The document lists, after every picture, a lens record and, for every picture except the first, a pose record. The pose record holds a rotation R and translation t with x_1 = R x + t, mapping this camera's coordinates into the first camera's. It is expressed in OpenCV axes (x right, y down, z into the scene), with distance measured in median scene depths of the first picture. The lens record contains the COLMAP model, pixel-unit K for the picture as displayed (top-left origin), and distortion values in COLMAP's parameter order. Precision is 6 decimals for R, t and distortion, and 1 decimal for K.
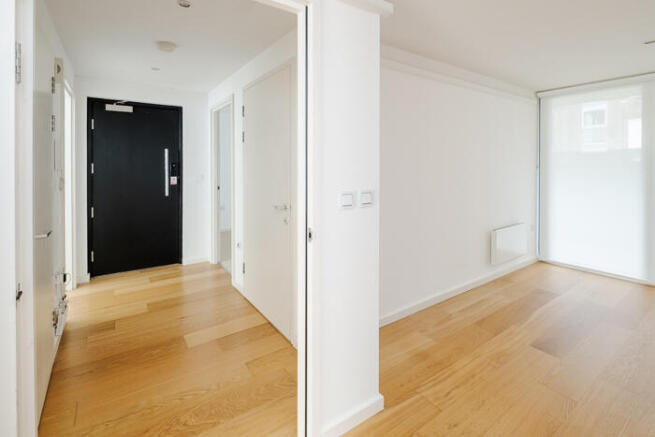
lens RADIAL K [[314.1, 0, 330.0], [0, 314.1, 171.1], [0, 0, 1]] dist [-0.003518, -0.000548]
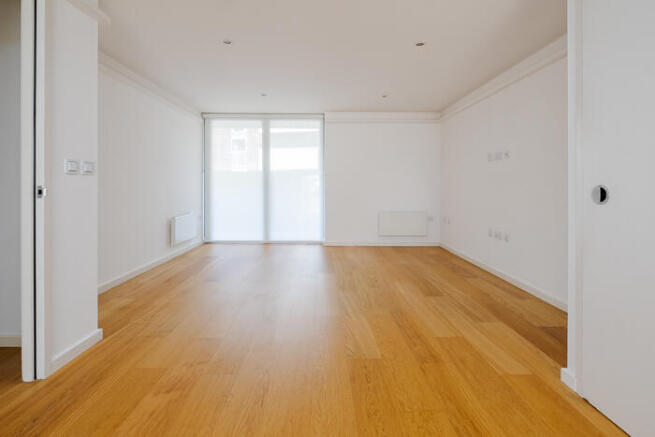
lens RADIAL K [[314.4, 0, 328.5], [0, 314.4, 186.1], [0, 0, 1]] dist [-0.001332, -0.000612]
pose [[0.559288, -0.002074, 0.828971, -0.207783], [0.007900, 0.999965, -0.002828, 0.093994], [-0.828936, 0.008130, 0.559285, -0.258902]]
